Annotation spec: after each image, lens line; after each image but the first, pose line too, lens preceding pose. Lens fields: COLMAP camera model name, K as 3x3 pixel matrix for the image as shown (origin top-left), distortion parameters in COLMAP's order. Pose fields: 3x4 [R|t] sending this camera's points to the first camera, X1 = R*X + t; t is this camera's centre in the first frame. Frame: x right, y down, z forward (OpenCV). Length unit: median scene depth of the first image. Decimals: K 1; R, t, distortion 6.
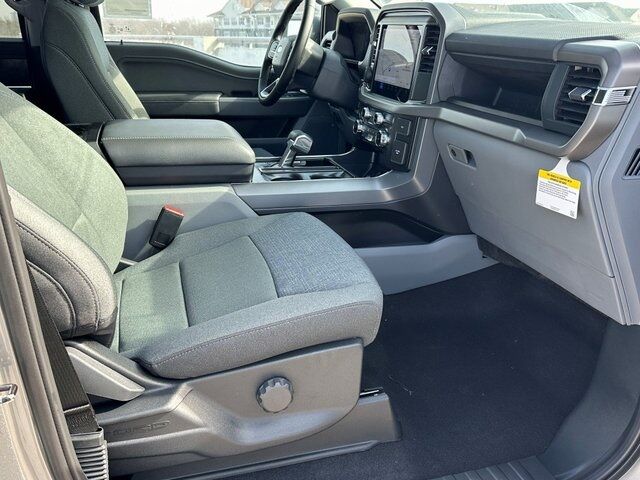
lens RADIAL K [[563.1, 0, 320.0], [0, 563.1, 240.0], [0, 0, 1]] dist [0.150673, -0.265131]
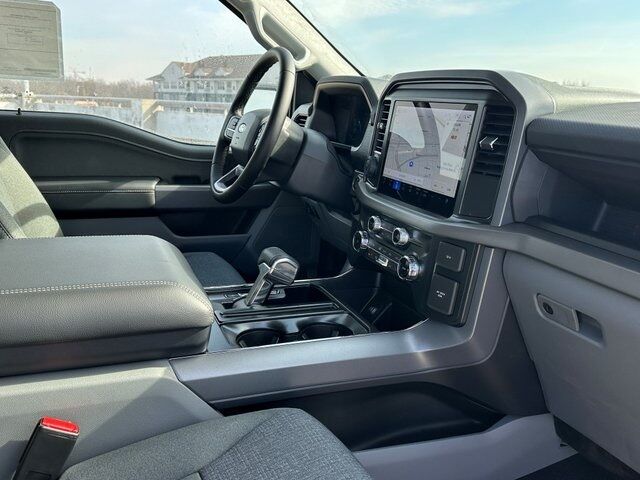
lens RADIAL K [[563.1, 0, 320.0], [0, 563.1, 240.0], [0, 0, 1]] dist [0.150673, -0.265131]
pose [[0.994348, 0.000282, 0.106174, -0.055101], [0.010915, 0.994426, -0.104867, -0.129343], [-0.105612, 0.105434, 0.988802, 0.326854]]
